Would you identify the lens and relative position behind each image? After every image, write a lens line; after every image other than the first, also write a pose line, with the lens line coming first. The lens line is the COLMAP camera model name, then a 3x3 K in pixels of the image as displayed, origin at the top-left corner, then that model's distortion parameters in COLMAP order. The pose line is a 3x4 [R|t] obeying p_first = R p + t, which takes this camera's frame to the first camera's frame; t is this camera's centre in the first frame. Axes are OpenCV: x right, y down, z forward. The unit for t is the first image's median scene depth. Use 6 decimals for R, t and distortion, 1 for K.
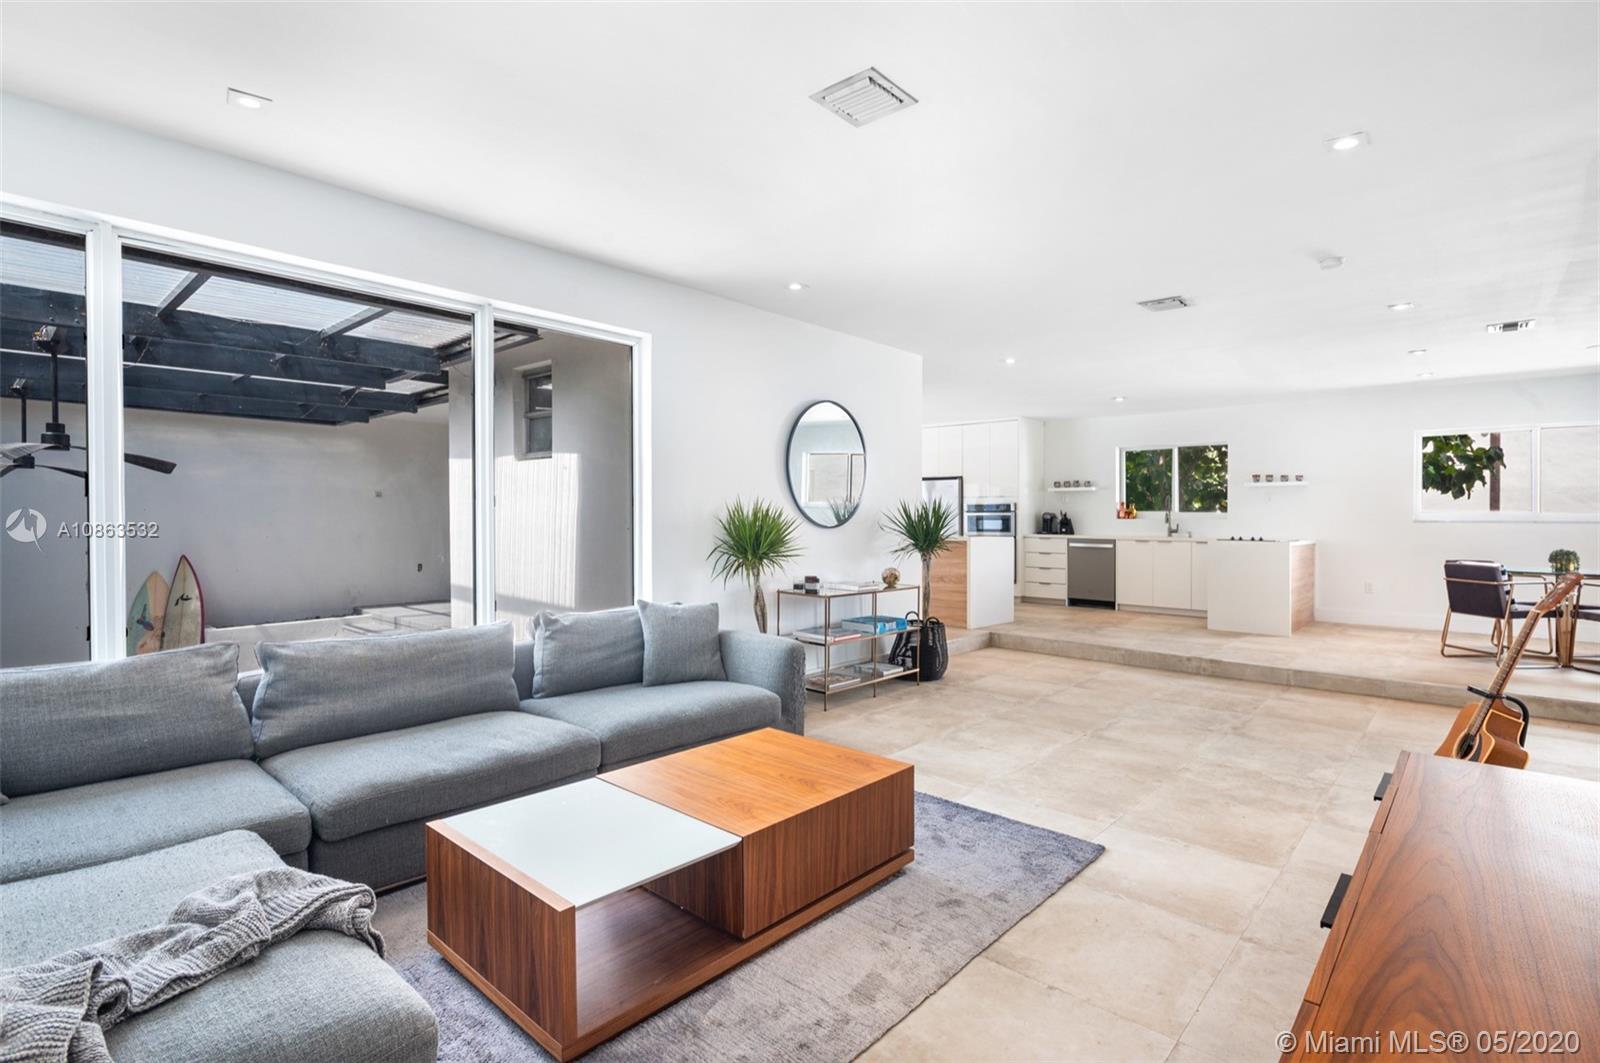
lens RADIAL K [[766.7, 0, 791.6], [0, 766.7, 522.8], [0, 0, 1]] dist [-0.012151, 0.000861]
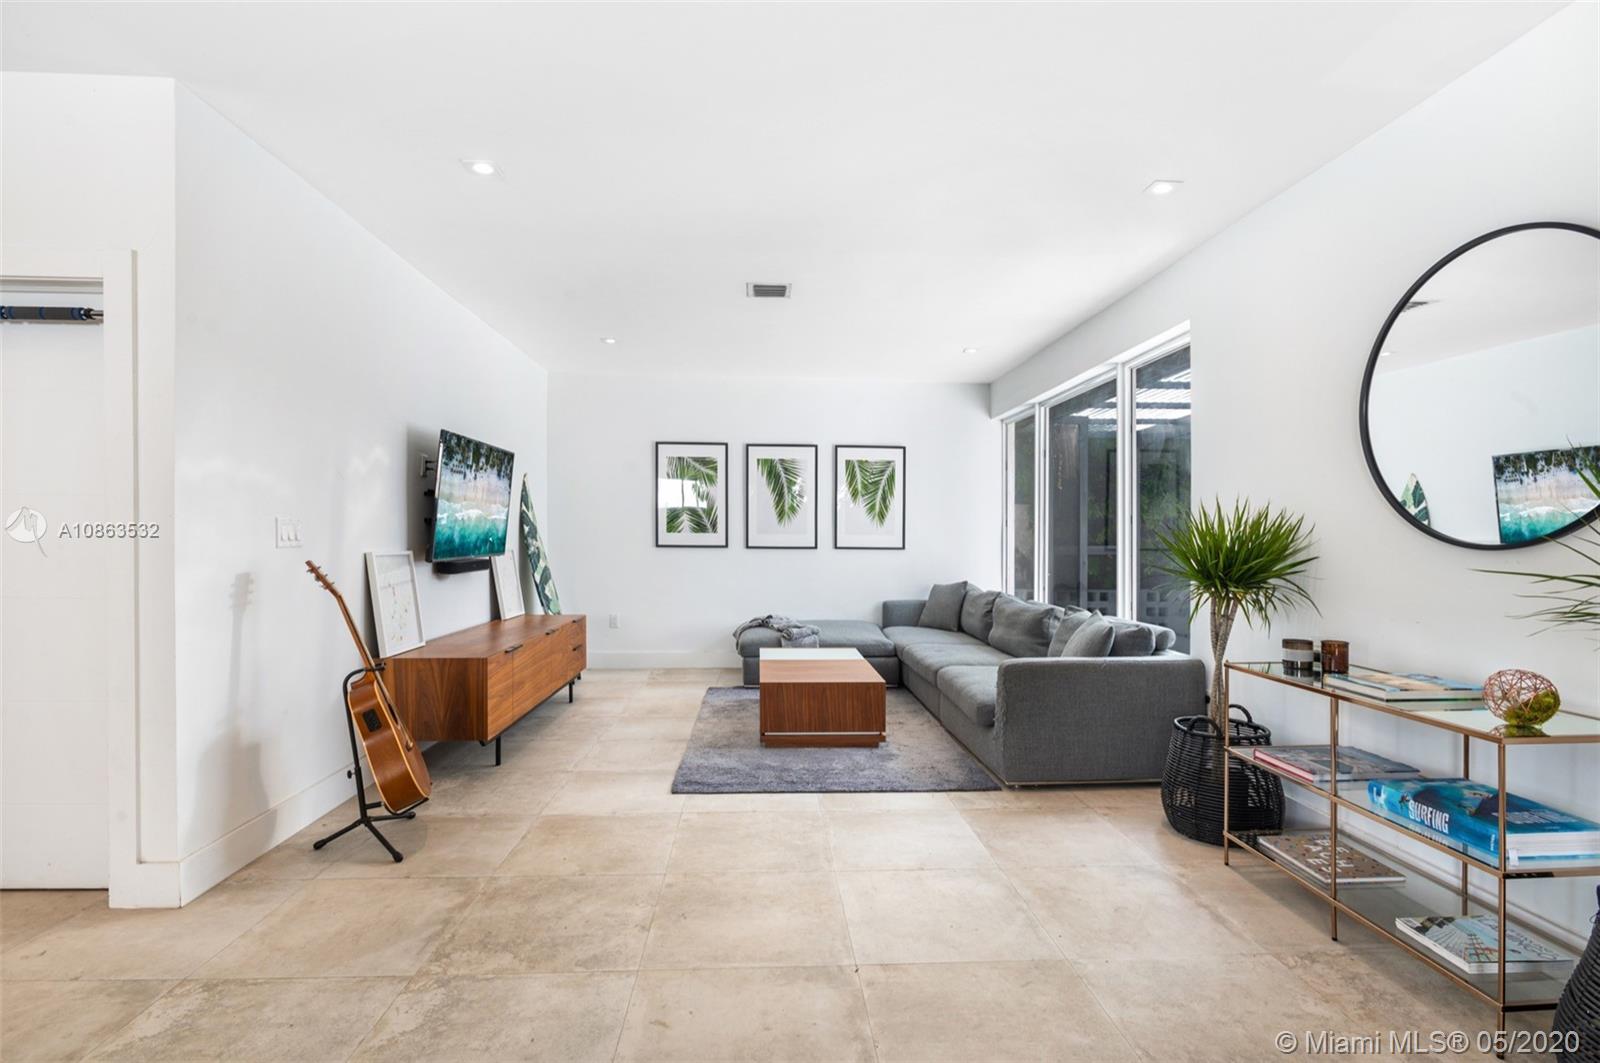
lens RADIAL K [[766.7, 0, 808.5], [0, 766.7, 534.5], [0, 0, 1]] dist [-0.012151, 0.000861]
pose [[-0.689875, -0.017304, -0.723721, 0.561961], [-0.019481, 0.999796, -0.005335, 0.007767], [0.723666, 0.010418, -0.690072, 0.973417]]
